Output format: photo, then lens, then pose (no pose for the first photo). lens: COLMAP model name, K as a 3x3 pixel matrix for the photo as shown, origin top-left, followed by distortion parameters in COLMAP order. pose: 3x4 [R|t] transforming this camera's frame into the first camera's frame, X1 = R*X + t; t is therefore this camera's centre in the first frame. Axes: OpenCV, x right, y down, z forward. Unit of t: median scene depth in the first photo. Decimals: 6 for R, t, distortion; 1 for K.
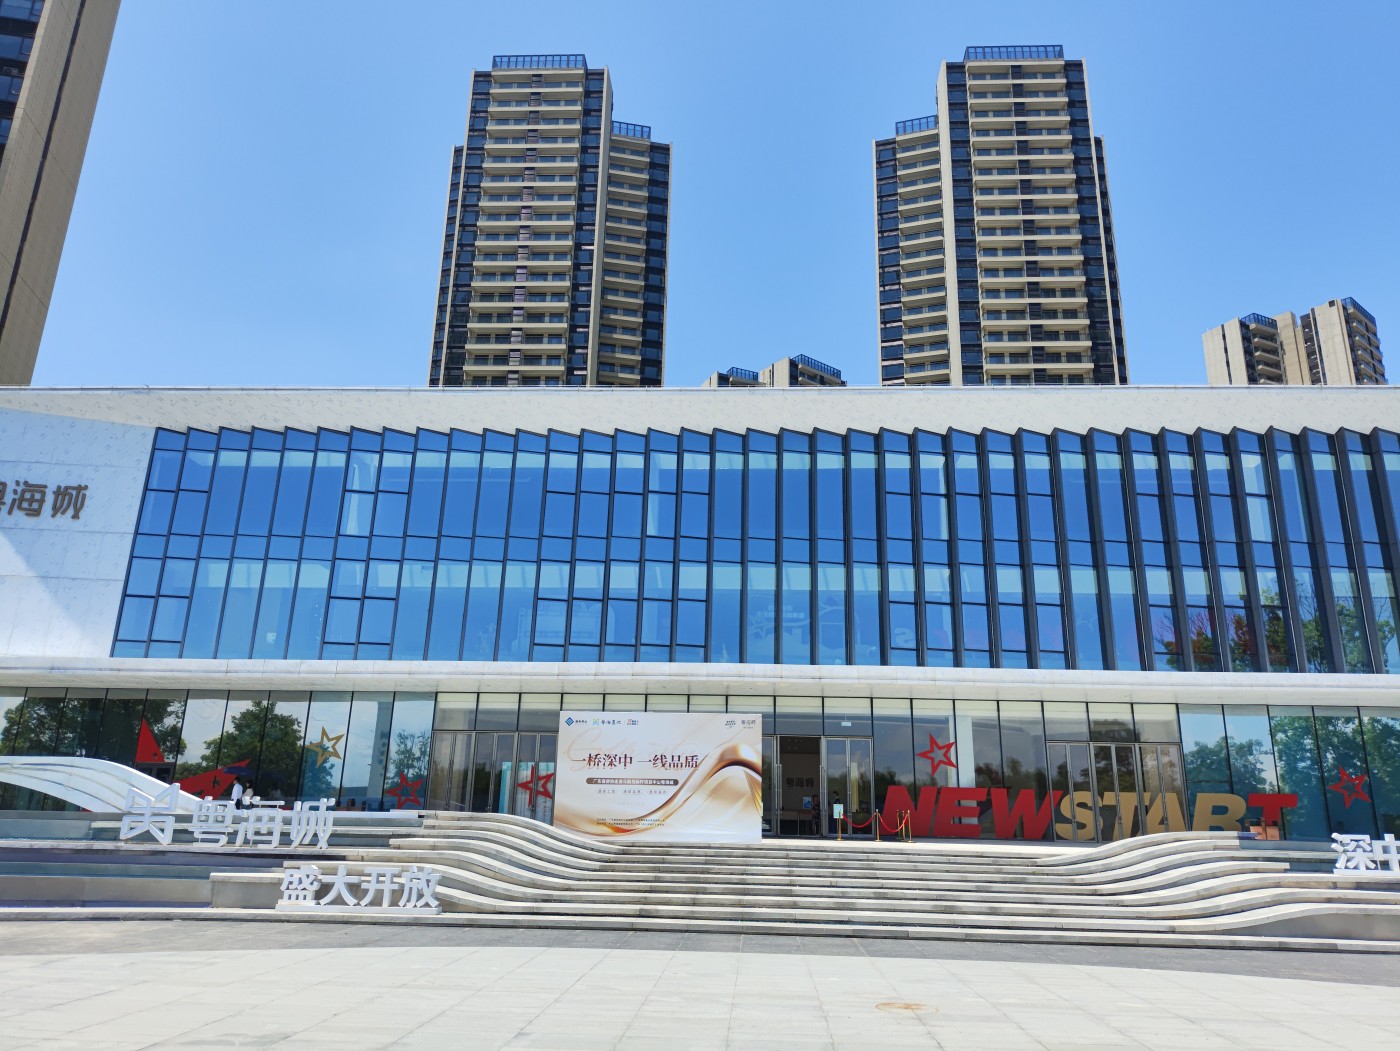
lens RADIAL K [[1043.9, 0, 699.6], [0, 1043.9, 523.2], [0, 0, 1]] dist [0.002206, -0.007448]
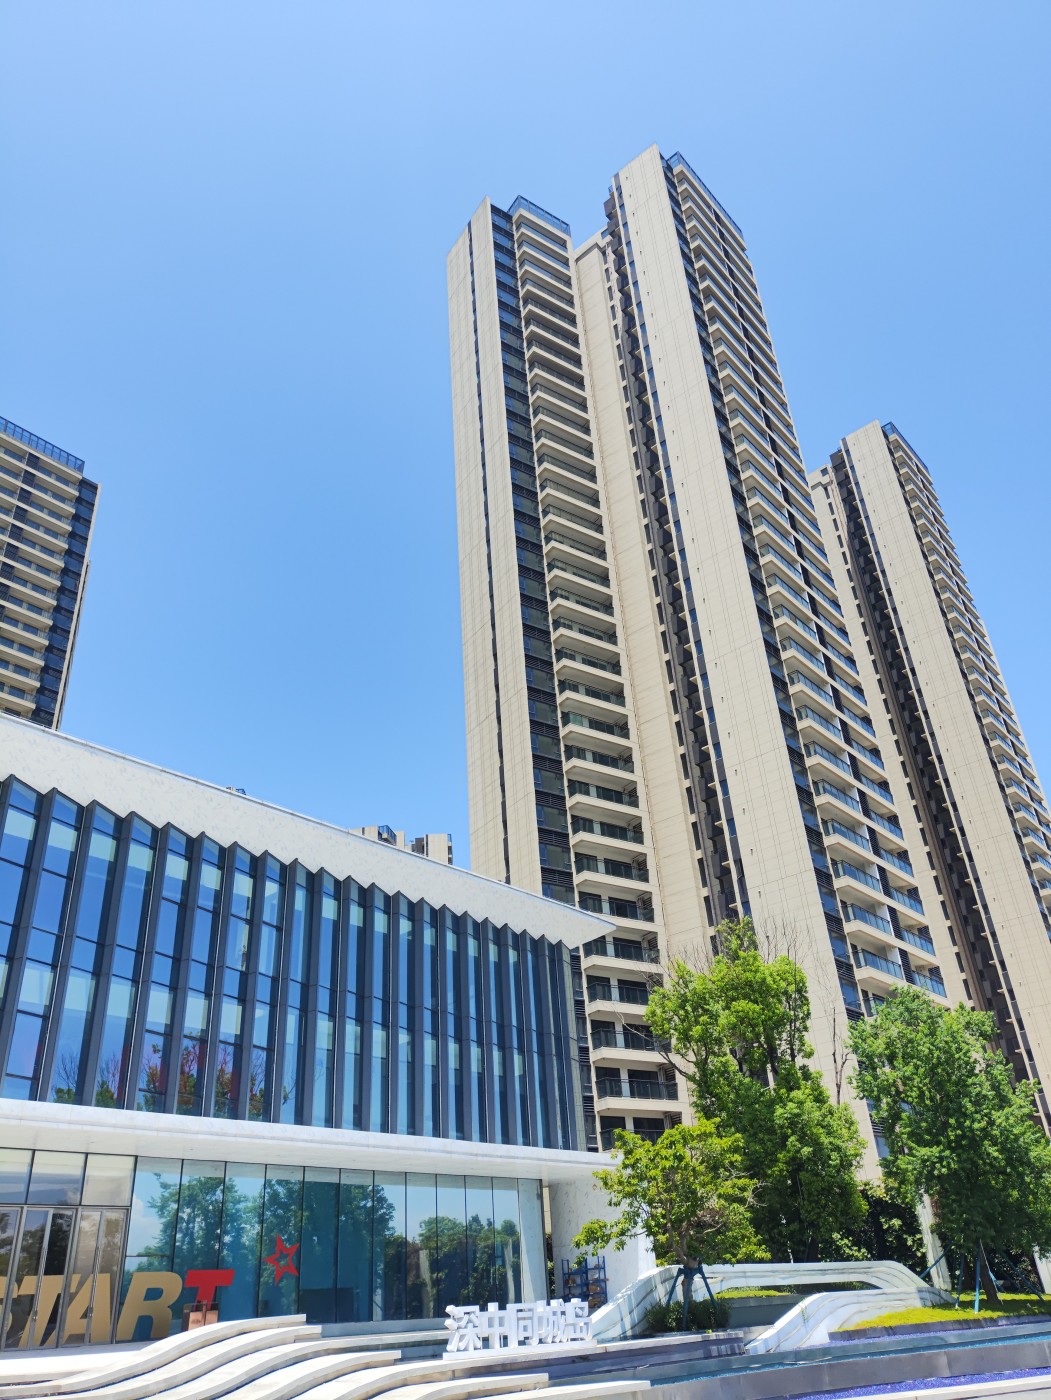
lens RADIAL K [[1043.9, 0, 526.1], [0, 1043.9, 698.8], [0, 0, 1]] dist [0.002206, -0.007448]
pose [[0.618738, 0.345728, 0.705432, -0.070687], [-0.153229, 0.933821, -0.323263, 0.054046], [-0.770509, 0.091922, 0.630766, 0.198977]]
